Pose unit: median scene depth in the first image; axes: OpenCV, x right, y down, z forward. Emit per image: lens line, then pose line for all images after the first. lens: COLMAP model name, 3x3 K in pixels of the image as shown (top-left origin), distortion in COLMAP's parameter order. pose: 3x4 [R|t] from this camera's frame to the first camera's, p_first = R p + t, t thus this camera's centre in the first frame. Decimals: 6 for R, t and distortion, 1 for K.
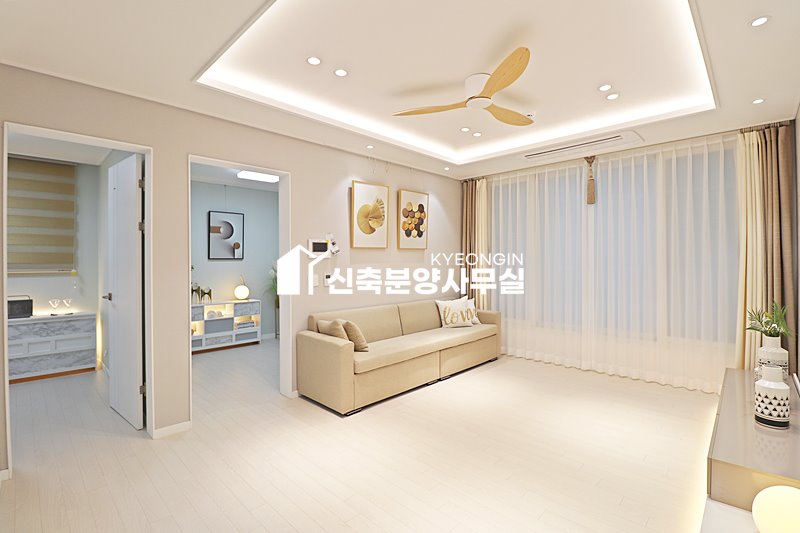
lens RADIAL K [[370.6, 0, 399.3], [0, 370.6, 259.5], [0, 0, 1]] dist [-0.000279, -0.011652]
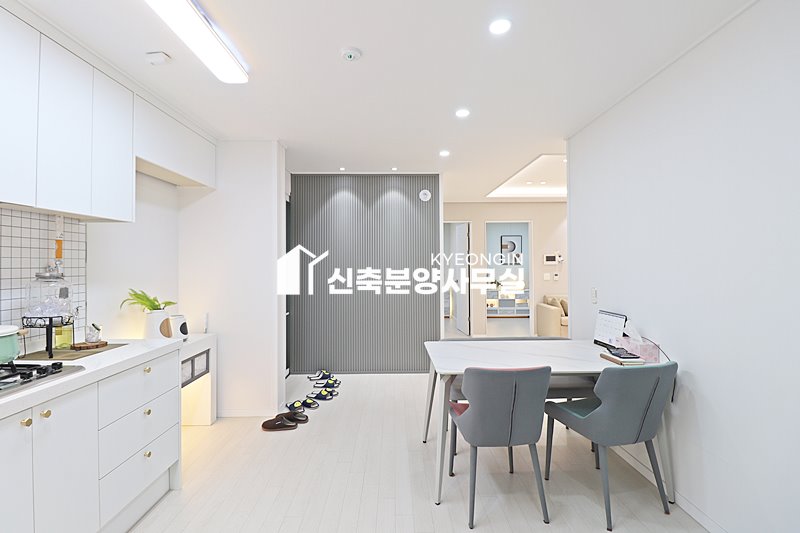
lens RADIAL K [[370.6, 0, 399.3], [0, 370.6, 259.5], [0, 0, 1]] dist [-0.000279, -0.011652]
pose [[0.702982, -0.006464, -0.711178, 0.389076], [0.002794, 0.999976, -0.006327, -0.013536], [0.711202, 0.002461, 0.702983, -0.564098]]
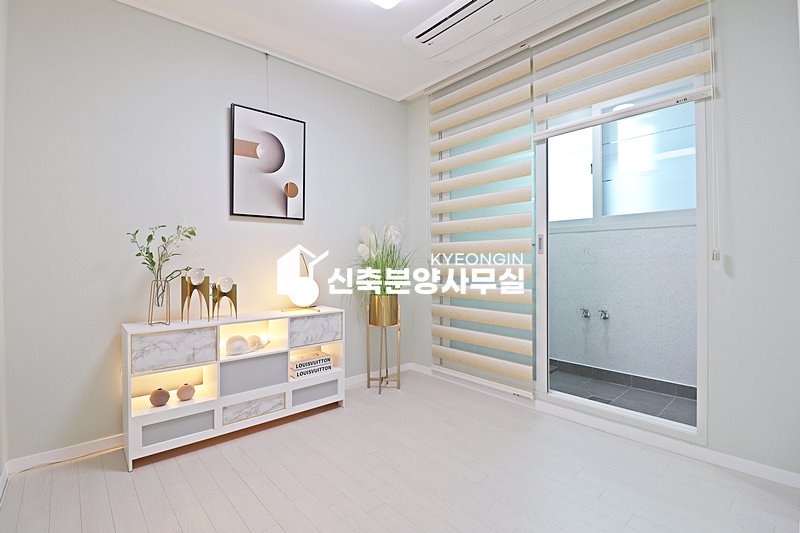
lens RADIAL K [[370.6, 0, 399.3], [0, 370.6, 259.5], [0, 0, 1]] dist [-0.000279, -0.011652]
pose [[0.996943, -0.003961, -0.078036, -0.303251], [0.004183, 0.999988, 0.002678, 0.054030], [0.078025, -0.002996, 0.996947, 0.620307]]
